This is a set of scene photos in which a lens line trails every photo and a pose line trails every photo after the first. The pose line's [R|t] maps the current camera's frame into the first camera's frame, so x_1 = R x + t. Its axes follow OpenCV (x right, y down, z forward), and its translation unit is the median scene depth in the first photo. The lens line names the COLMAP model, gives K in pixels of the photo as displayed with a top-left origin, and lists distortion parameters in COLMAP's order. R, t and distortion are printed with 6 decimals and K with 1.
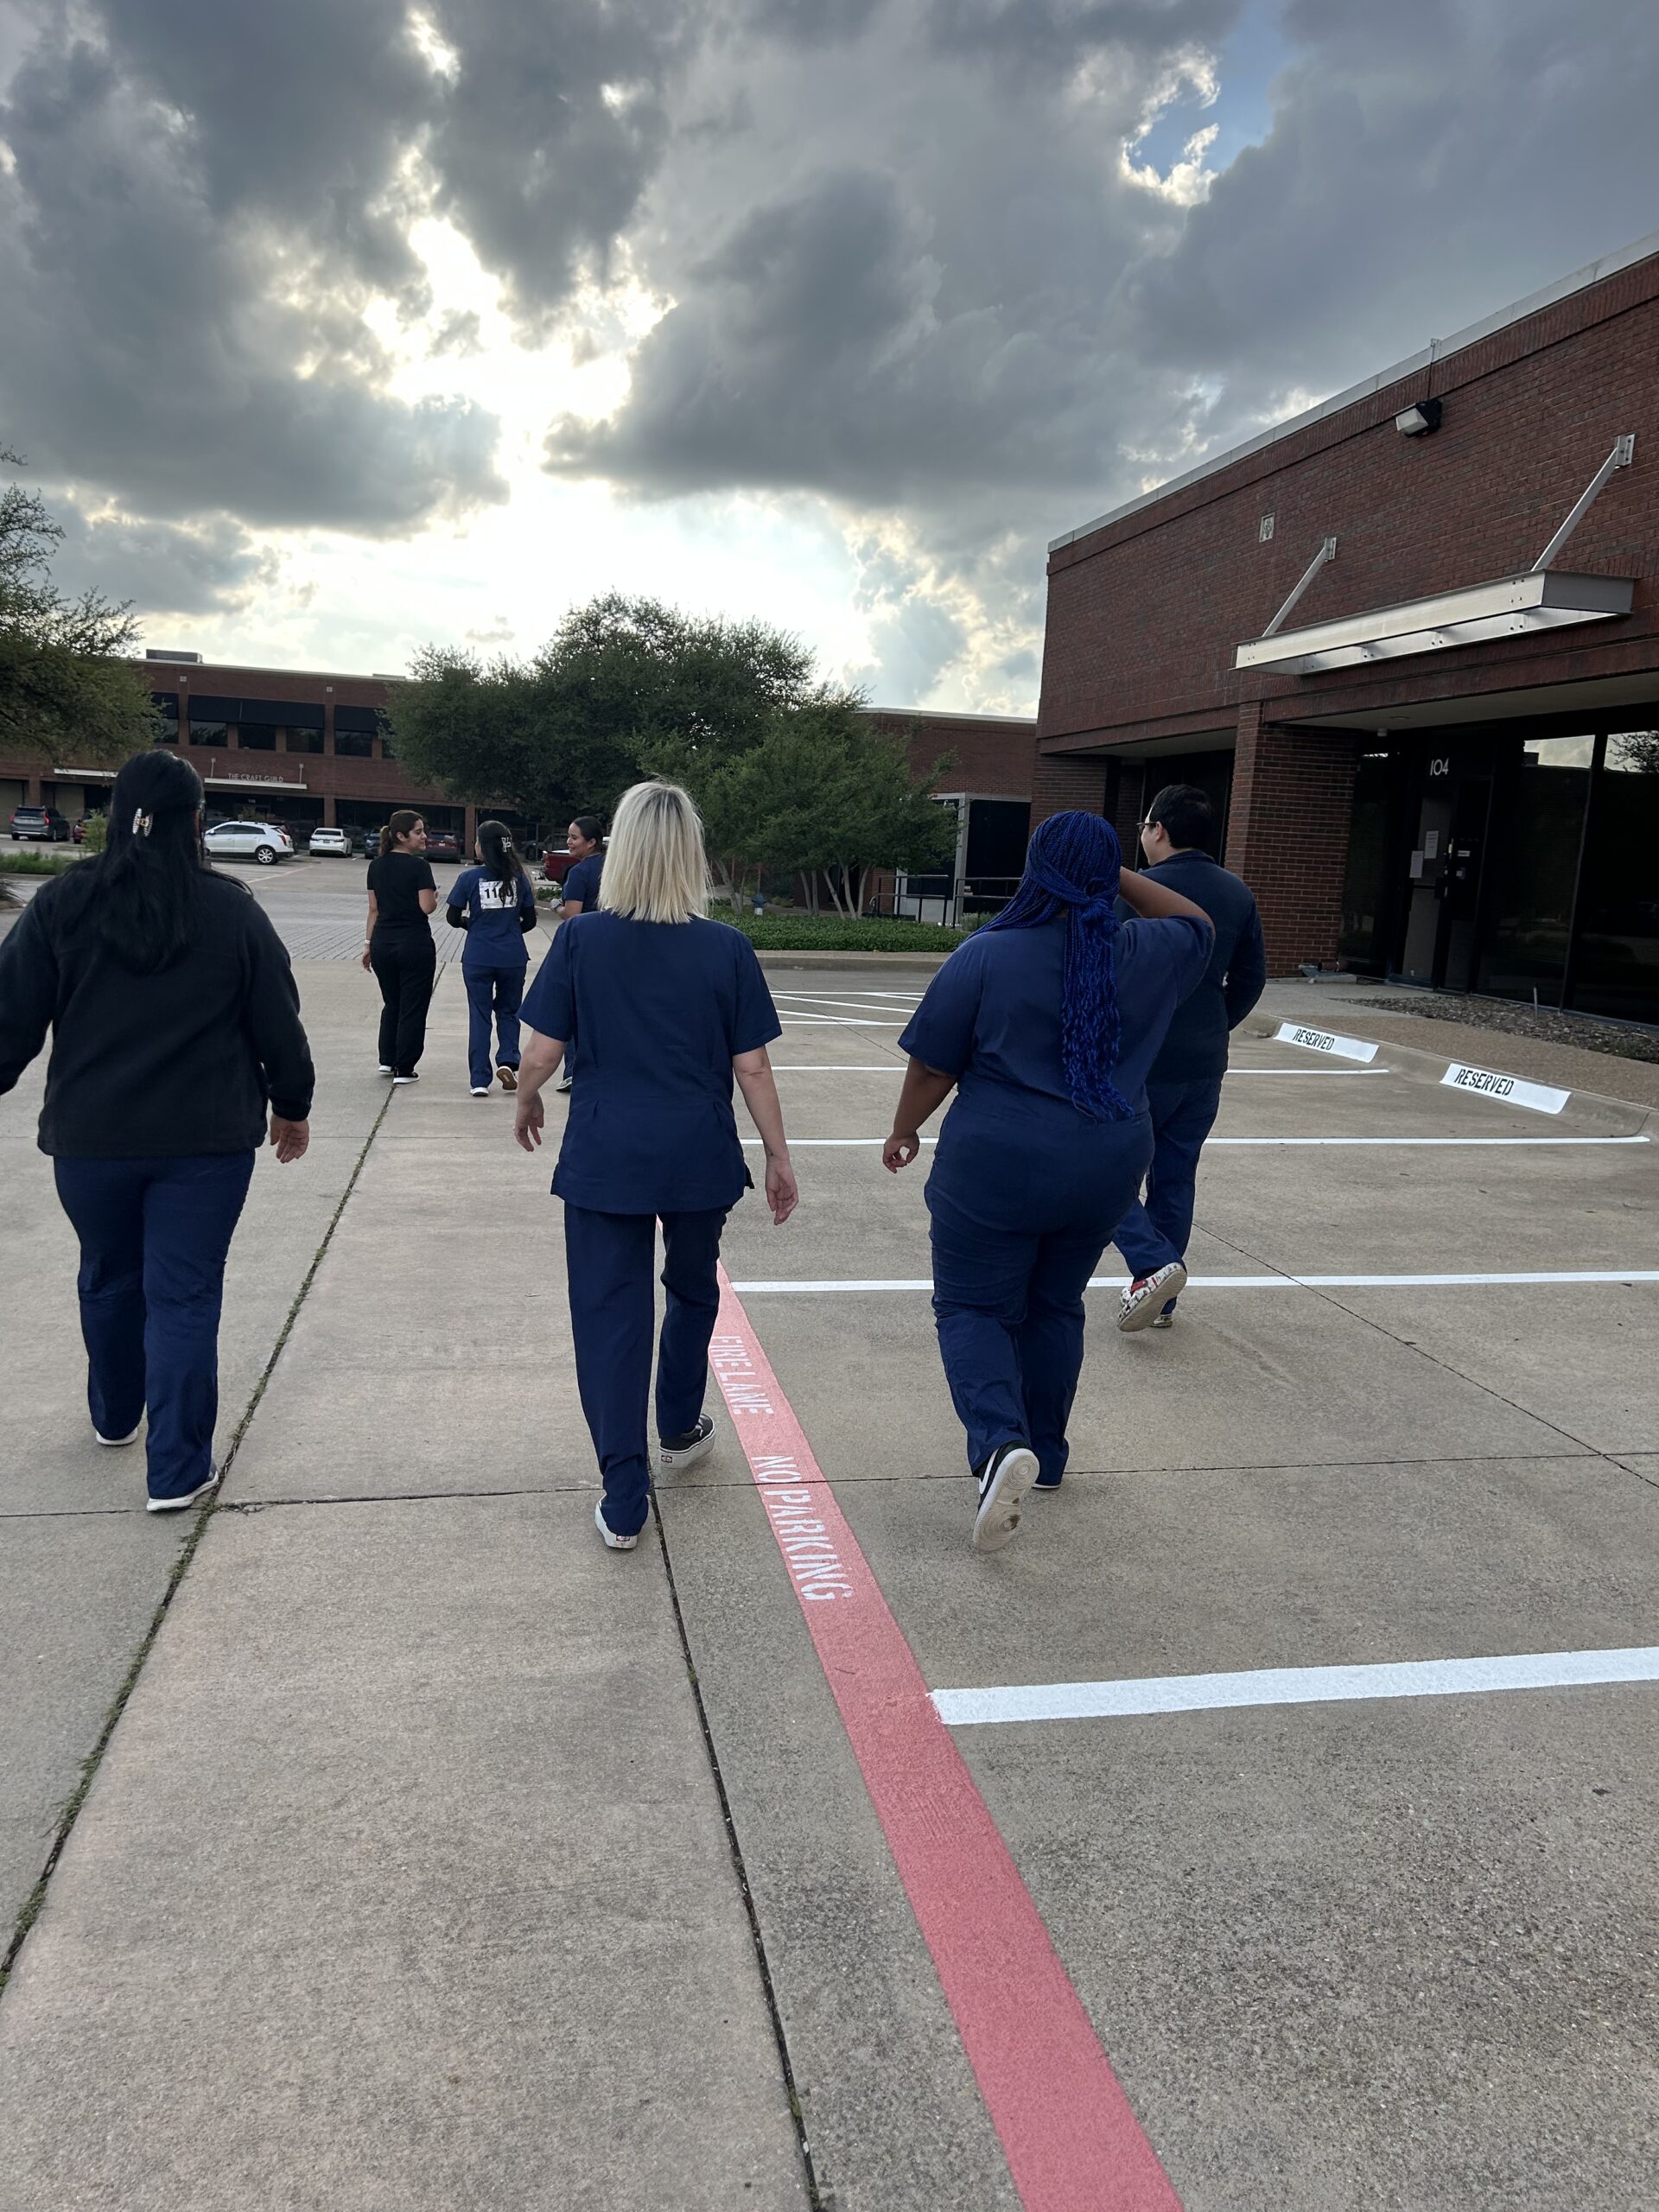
lens RADIAL K [[1668.5, 0, 829.5], [0, 1668.5, 1106.0], [0, 0, 1]] dist [0.011502, 0.002377]
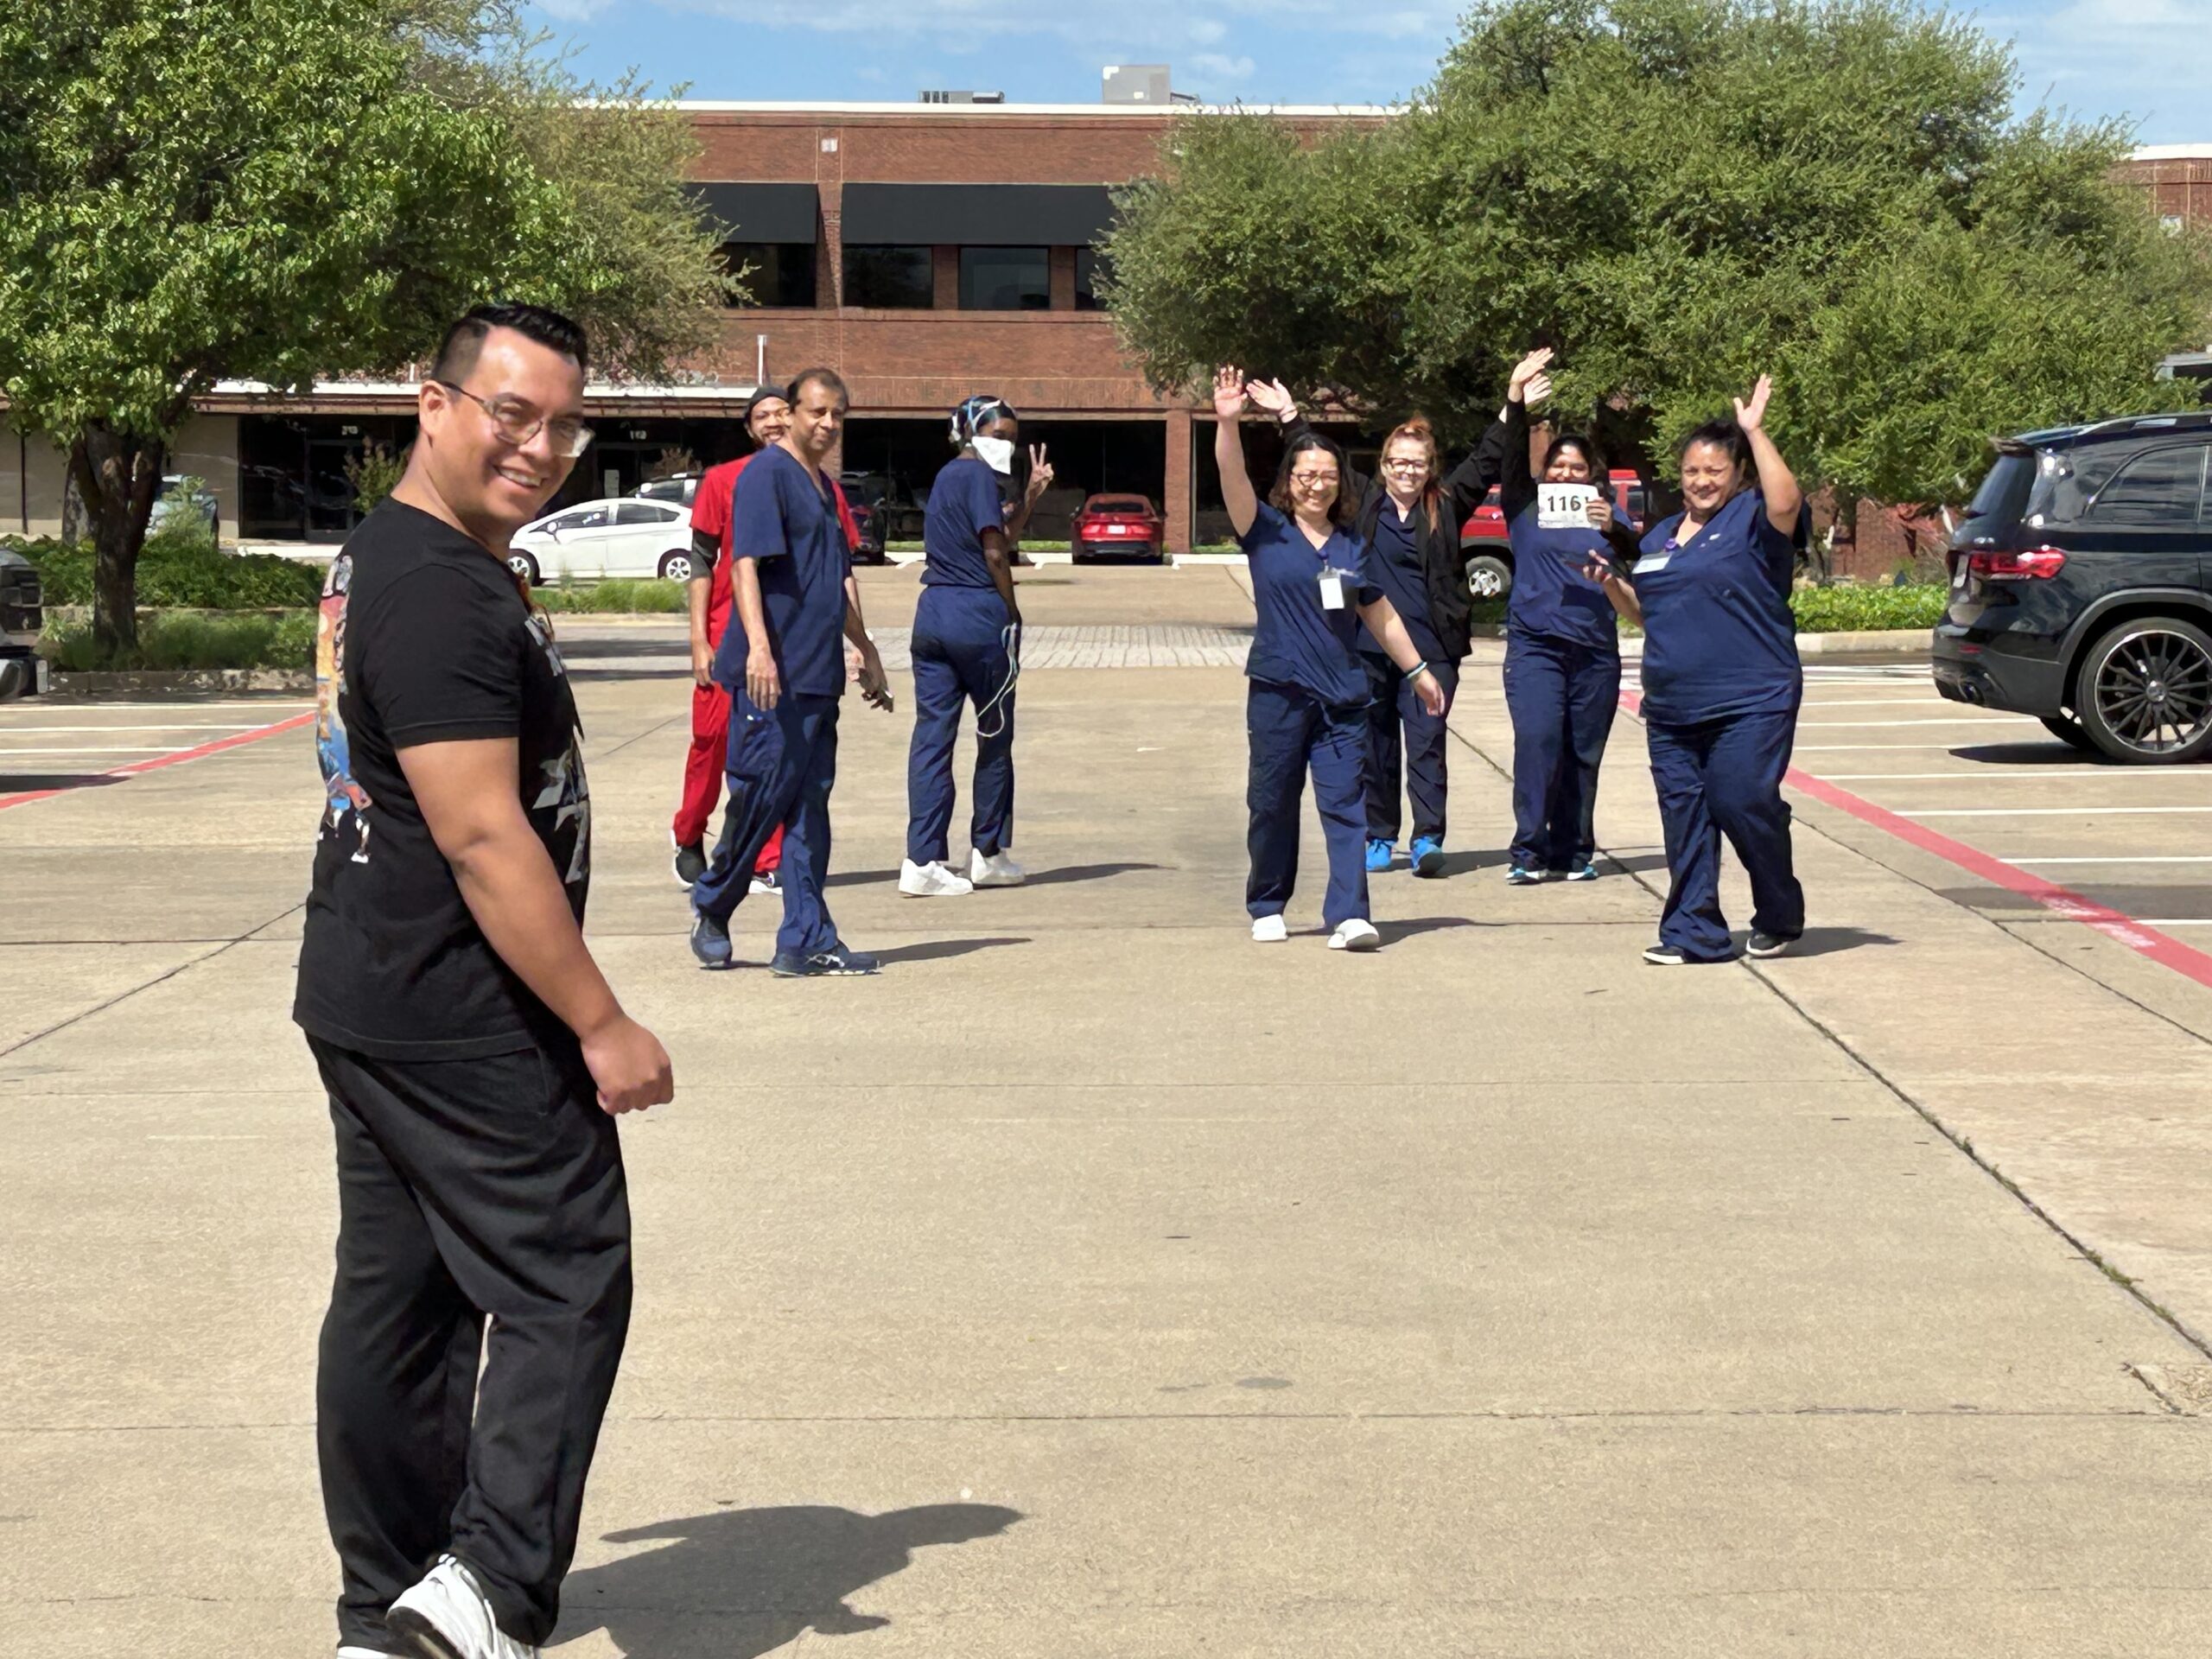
lens RADIAL K [[5612.4, 0, 1106.0], [0, 5612.4, 829.5], [0, 0, 1]] dist [0.493697, 0.163342]
pose [[0.976132, -0.034951, -0.214349, 0.079237], [0.014009, 0.995043, -0.098452, 0.095880], [0.216728, 0.093099, 0.971783, -0.580662]]
